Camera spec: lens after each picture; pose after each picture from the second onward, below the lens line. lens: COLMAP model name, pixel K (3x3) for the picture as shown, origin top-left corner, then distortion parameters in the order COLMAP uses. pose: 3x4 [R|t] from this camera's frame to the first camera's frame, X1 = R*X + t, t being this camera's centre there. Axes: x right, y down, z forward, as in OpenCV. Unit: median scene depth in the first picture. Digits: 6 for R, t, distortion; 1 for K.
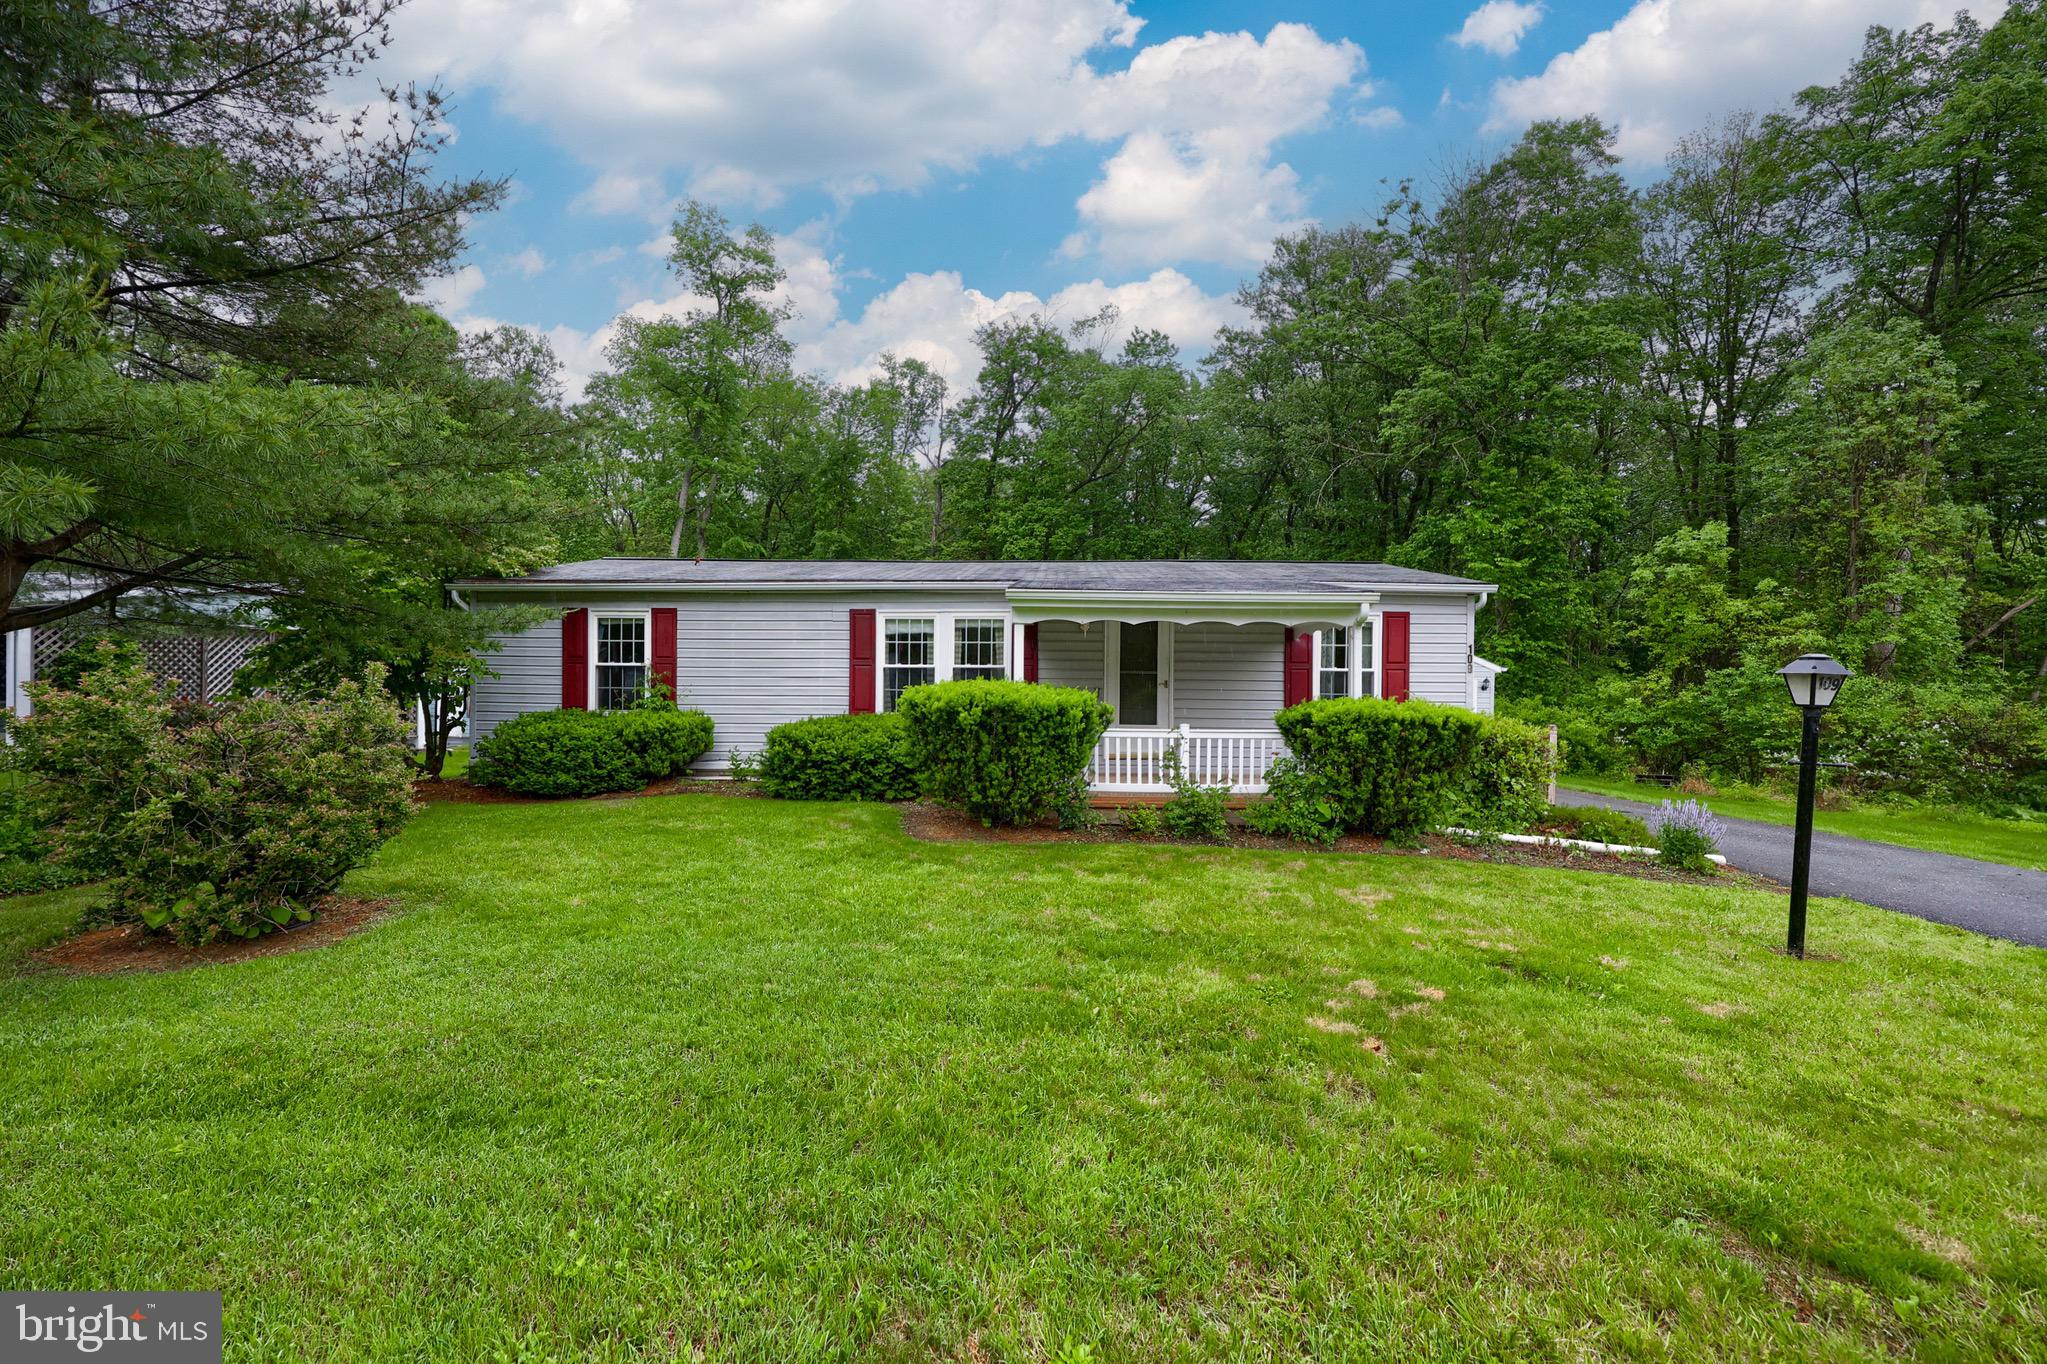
lens RADIAL K [[860.8, 0, 999.3], [0, 860.8, 685.3], [0, 0, 1]] dist [-0.005398, 0.000069]
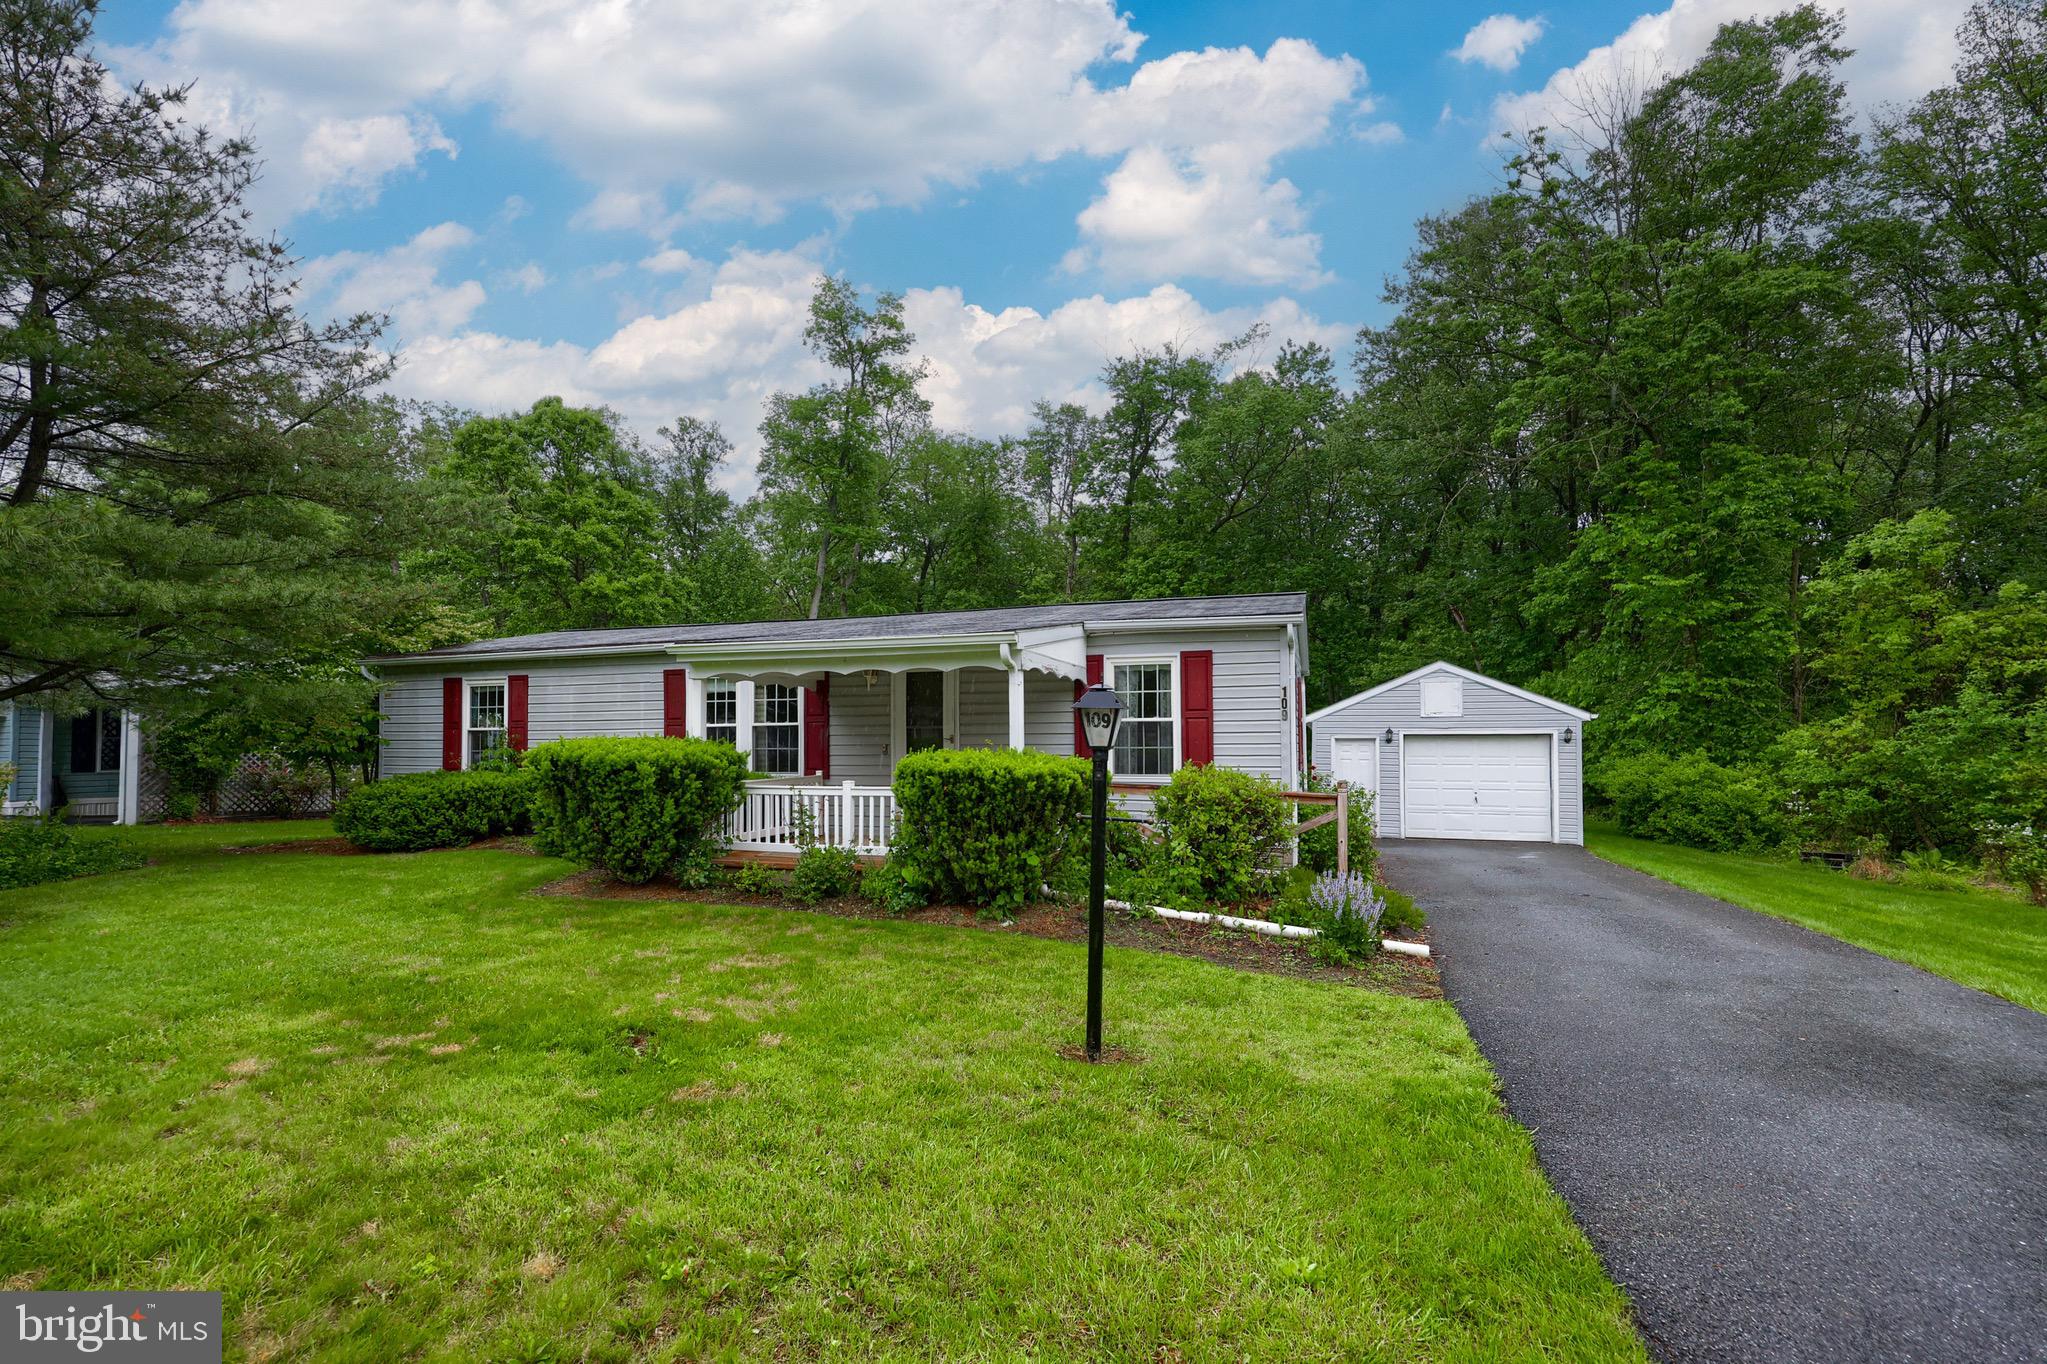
lens RADIAL K [[923.1, 0, 1023.0], [0, 923.1, 719.8], [0, 0, 1]] dist [-0.000191, -0.000693]
pose [[0.964768, -0.021649, -0.262209, 0.307329], [0.013161, 0.999332, -0.034085, 0.007430], [0.262771, 0.029434, 0.964409, 0.037892]]
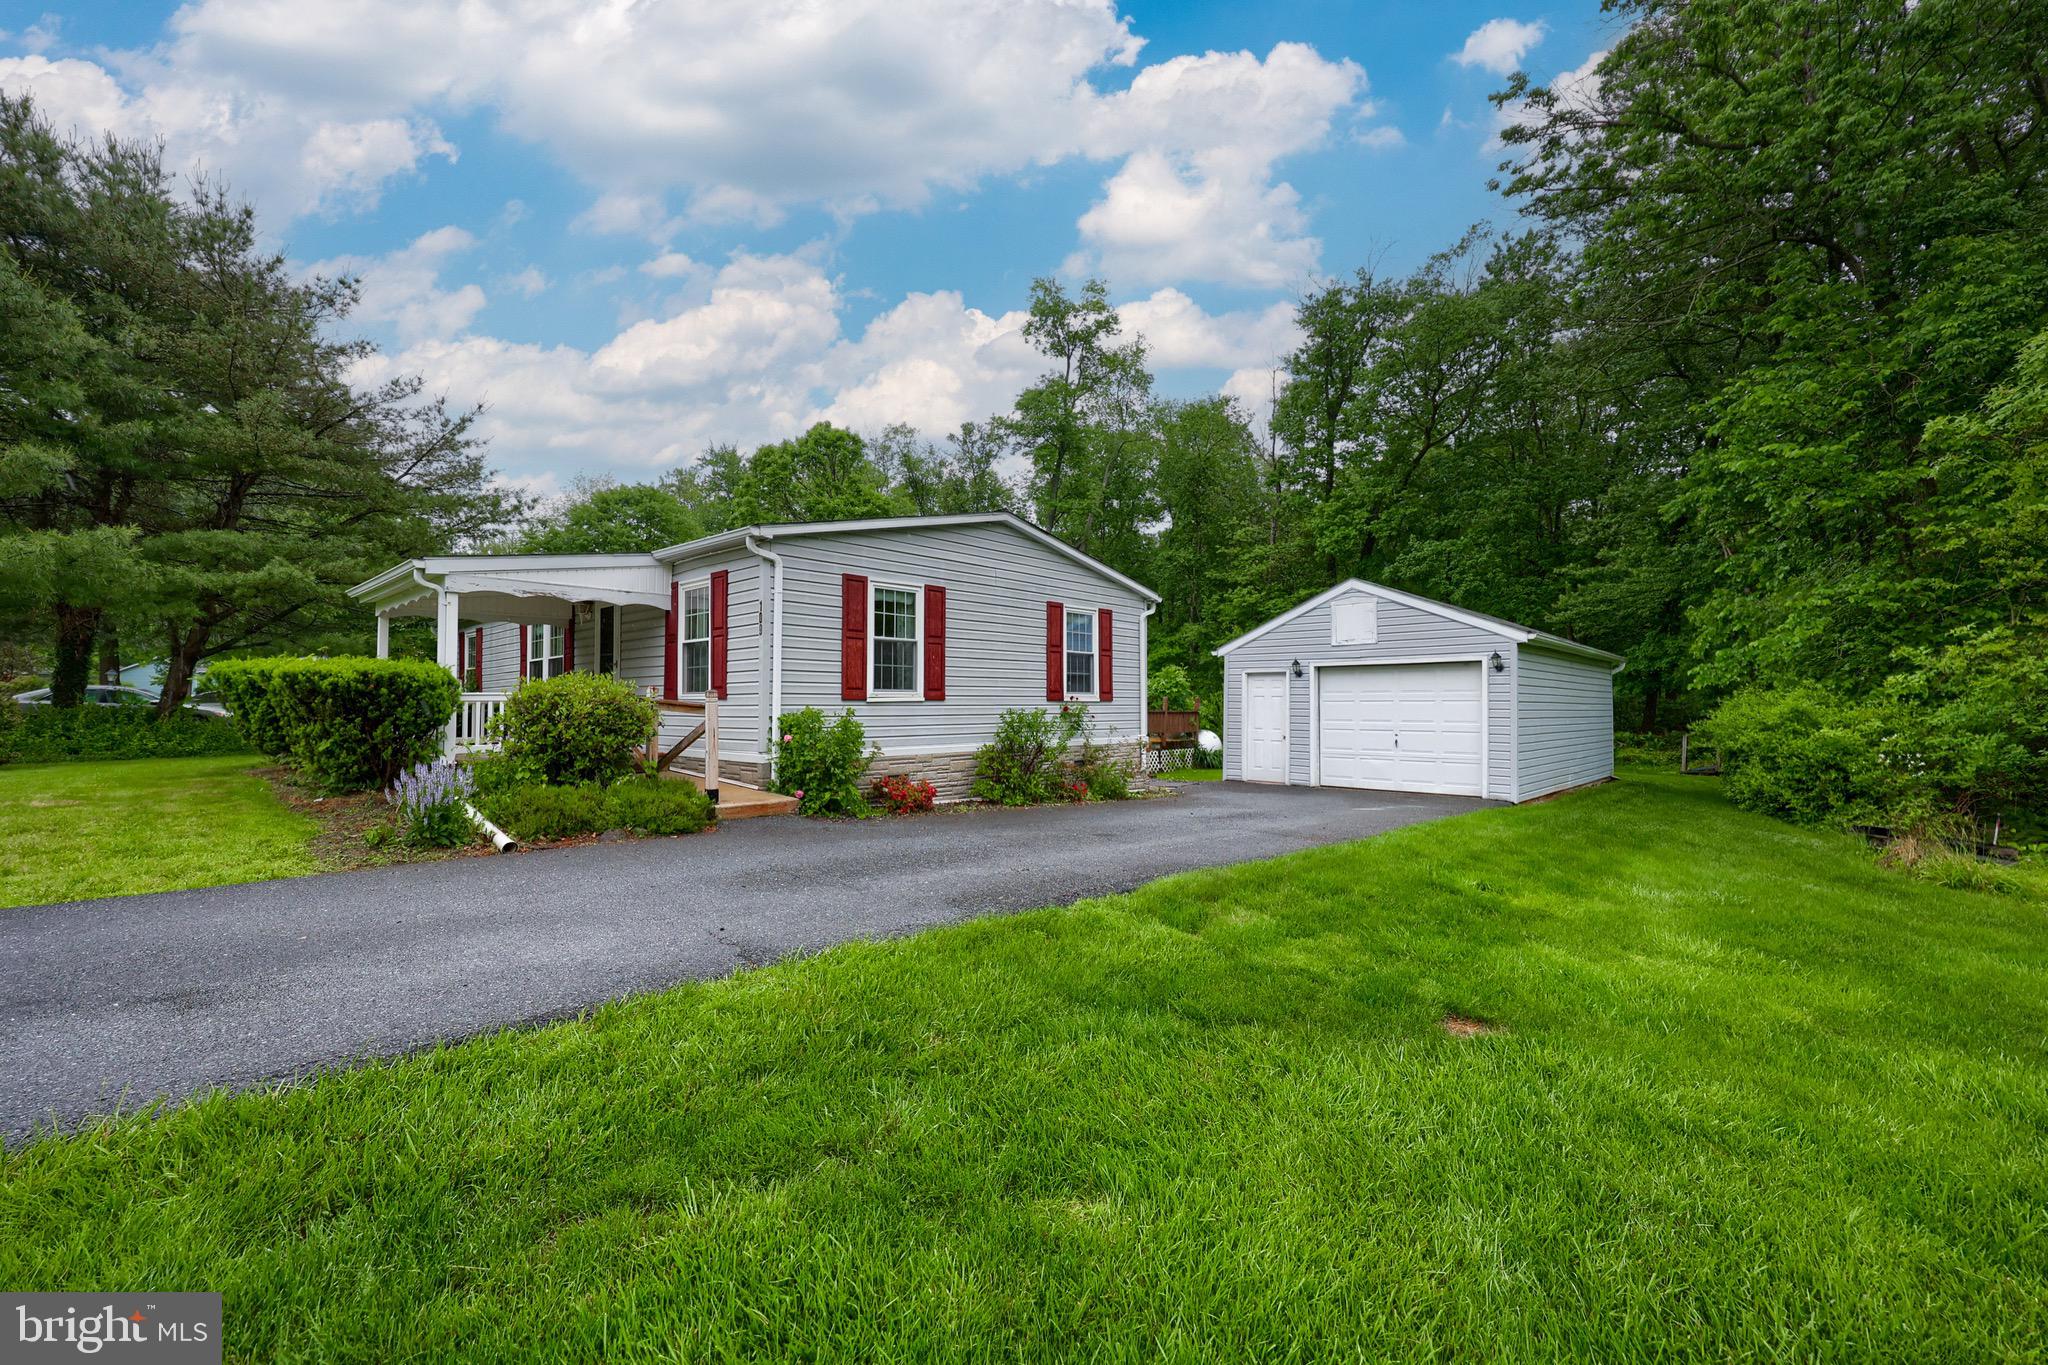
lens RADIAL K [[861.2, 0, 999.8], [0, 861.2, 685.8], [0, 0, 1]] dist [-0.005398, 0.000069]
pose [[0.747482, -0.031591, -0.663530, 0.704820], [0.005762, 0.999139, -0.041079, 0.040098], [0.664257, 0.026883, 0.747021, 0.275788]]
